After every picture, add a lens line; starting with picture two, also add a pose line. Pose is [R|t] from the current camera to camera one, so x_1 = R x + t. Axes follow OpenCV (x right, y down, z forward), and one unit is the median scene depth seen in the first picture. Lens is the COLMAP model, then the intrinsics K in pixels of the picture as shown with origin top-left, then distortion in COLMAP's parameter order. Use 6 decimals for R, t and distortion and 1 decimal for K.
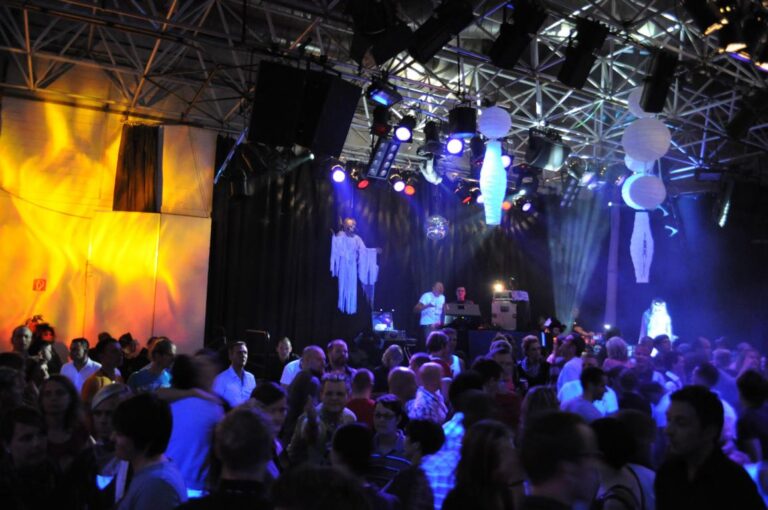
lens RADIAL K [[608.0, 0, 384.0], [0, 608.0, 255.0], [0, 0, 1]] dist [-0.081988, 0.000244]
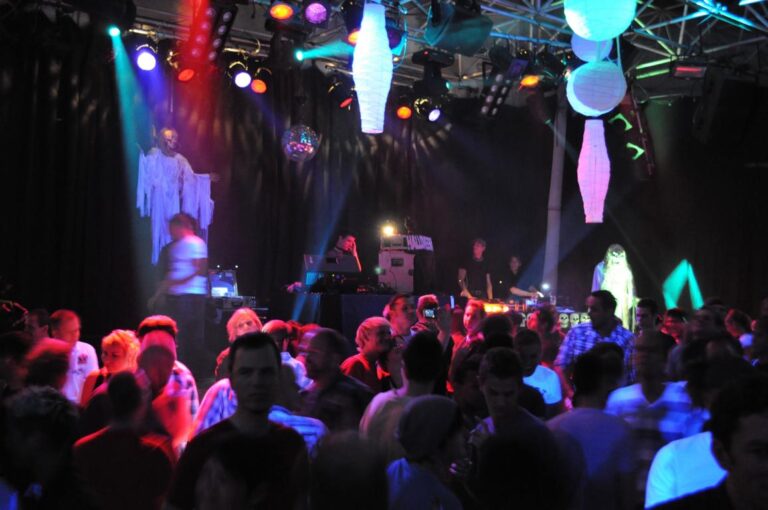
lens RADIAL K [[828.1, 0, 384.0], [0, 828.1, 255.0], [0, 0, 1]] dist [-0.067930, 0.017913]
pose [[0.988758, -0.010961, 0.149121, 0.041494], [-0.000203, 0.997210, 0.074644, 0.010368], [-0.149524, -0.073835, 0.985997, 0.077458]]
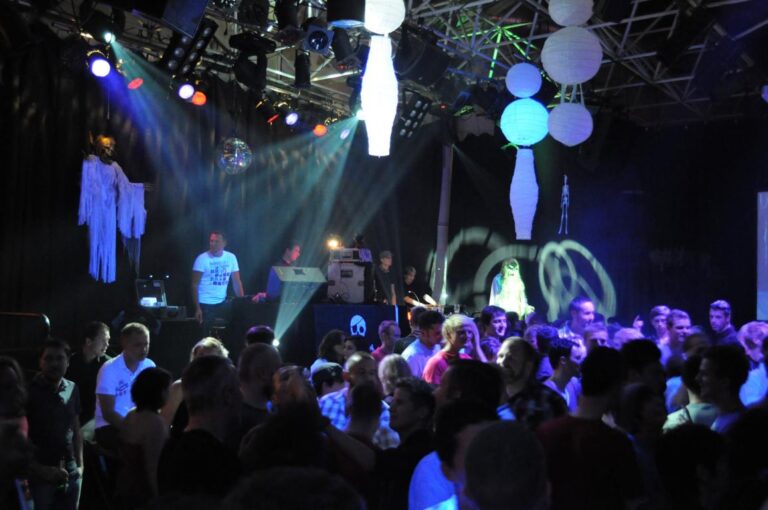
lens RADIAL K [[828.1, 0, 384.0], [0, 828.1, 255.0], [0, 0, 1]] dist [-0.067930, 0.017913]
pose [[0.908945, 0.001571, 0.416913, -0.153624], [-0.029659, 0.997703, 0.060903, 0.004732], [-0.415860, -0.067723, 0.906904, 0.078370]]
